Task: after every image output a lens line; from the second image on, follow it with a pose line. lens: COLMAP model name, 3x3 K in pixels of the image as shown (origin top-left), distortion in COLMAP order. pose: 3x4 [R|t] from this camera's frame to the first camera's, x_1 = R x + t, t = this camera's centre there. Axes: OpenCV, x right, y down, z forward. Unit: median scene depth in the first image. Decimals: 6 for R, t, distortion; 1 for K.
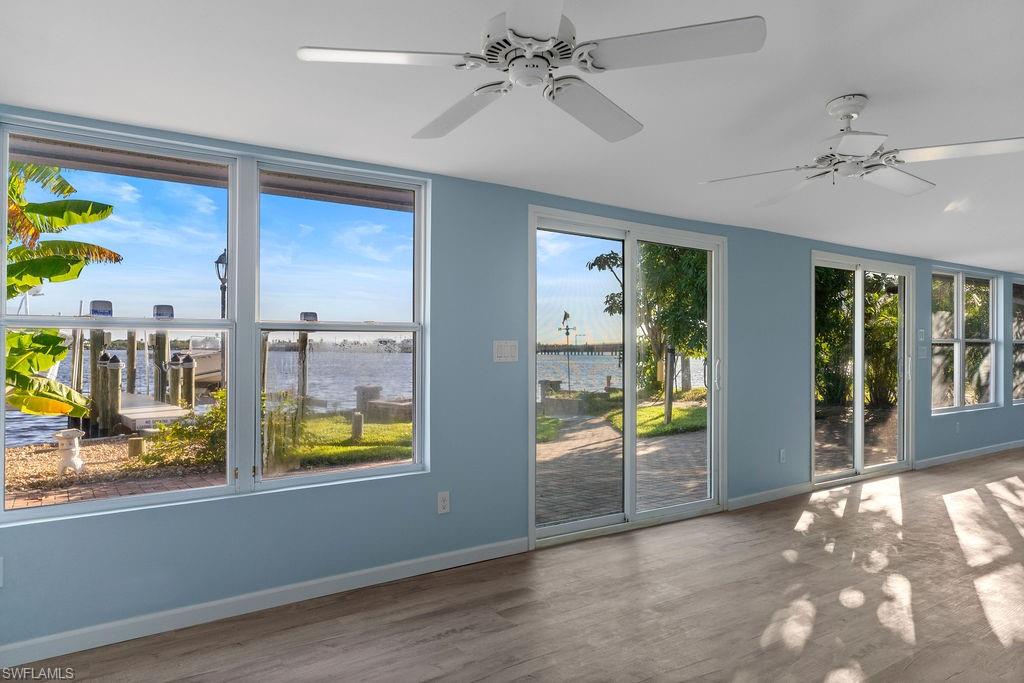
lens RADIAL K [[653.8, 0, 512.0], [0, 653.8, 341.5], [0, 0, 1]] dist [0.000862, 0.003478]
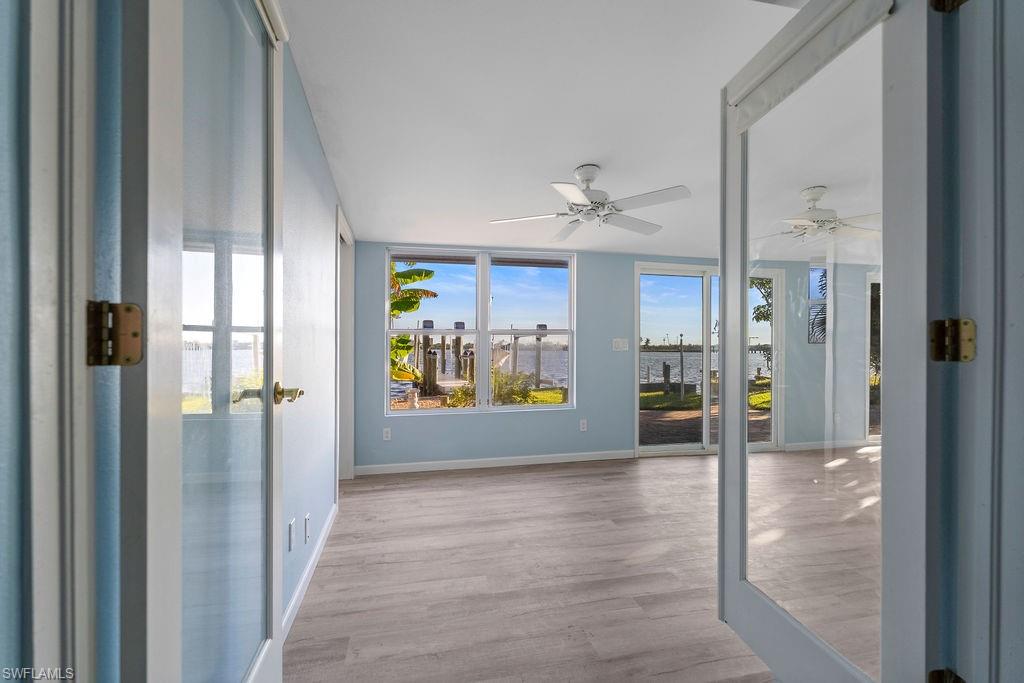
lens RADIAL K [[460.8, 0, 513.7], [0, 460.8, 341.8], [0, 0, 1]] dist [0.001840, 0.000385]
pose [[0.928890, -0.006408, -0.370300, 0.164708], [0.004947, 0.999976, -0.004896, 0.010600], [0.370322, 0.002716, 0.928899, -0.244865]]
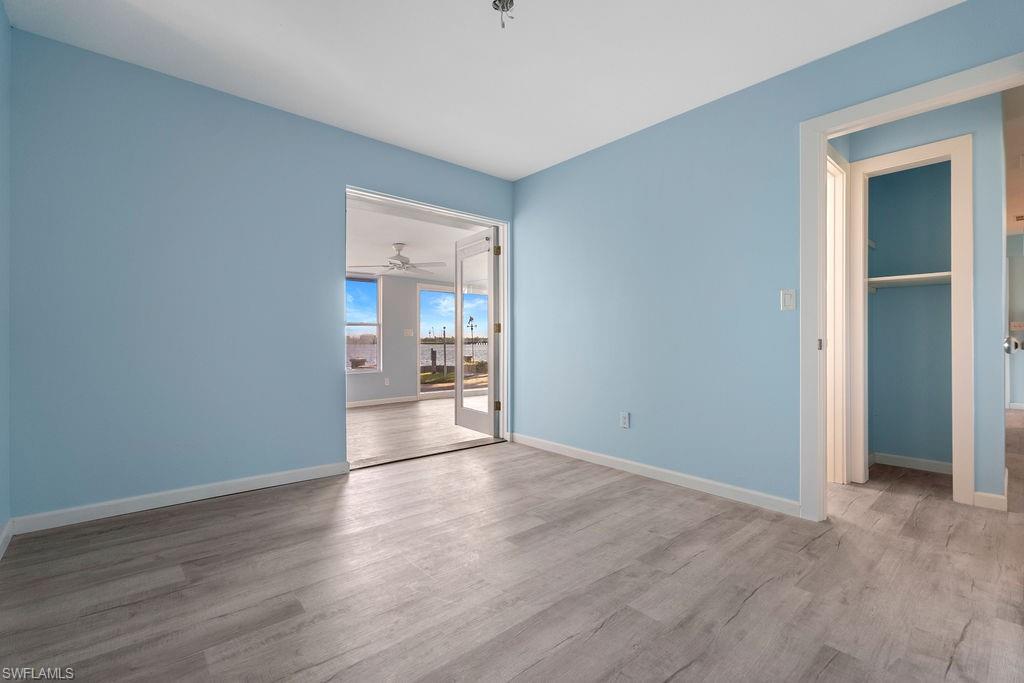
lens RADIAL K [[460.8, 0, 513.7], [0, 460.8, 341.8], [0, 0, 1]] dist [0.001840, 0.000385]
pose [[0.993142, -0.009961, 0.116493, 0.194671], [0.008469, 0.999876, 0.013293, 0.027641], [-0.116611, -0.012215, 0.993103, -1.006496]]
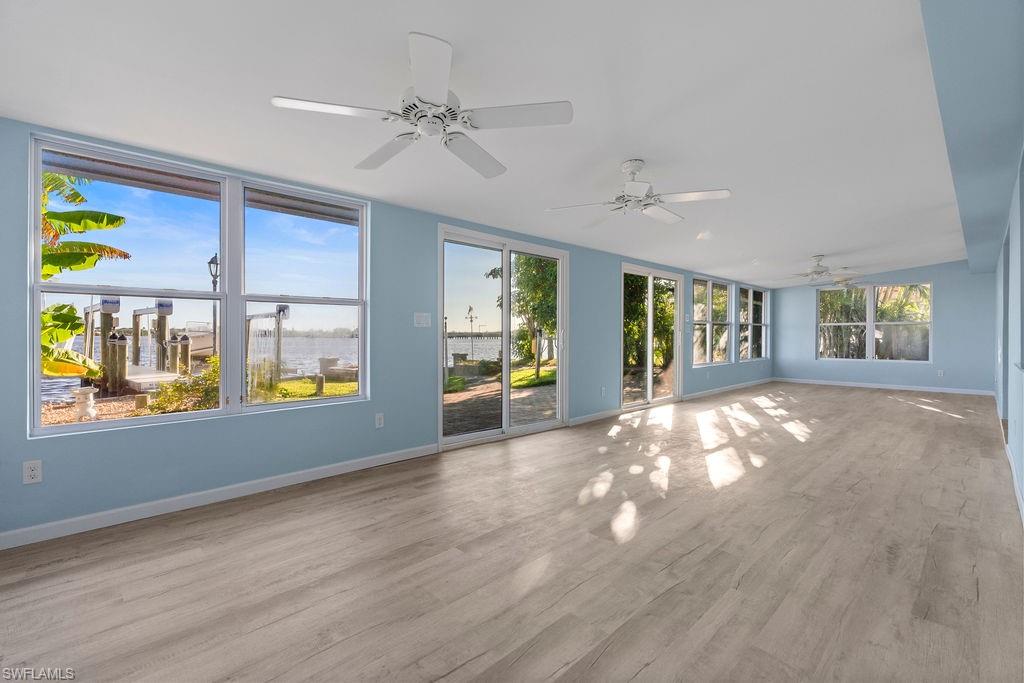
lens RADIAL K [[452.1, 0, 509.4], [0, 452.1, 336.9], [0, 0, 1]] dist [0.006440, -0.000062]
pose [[0.986741, -0.000420, 0.162305, 0.016021], [-0.001948, 0.999894, 0.014425, 0.033331], [-0.162294, -0.014550, 0.986635, -0.047797]]
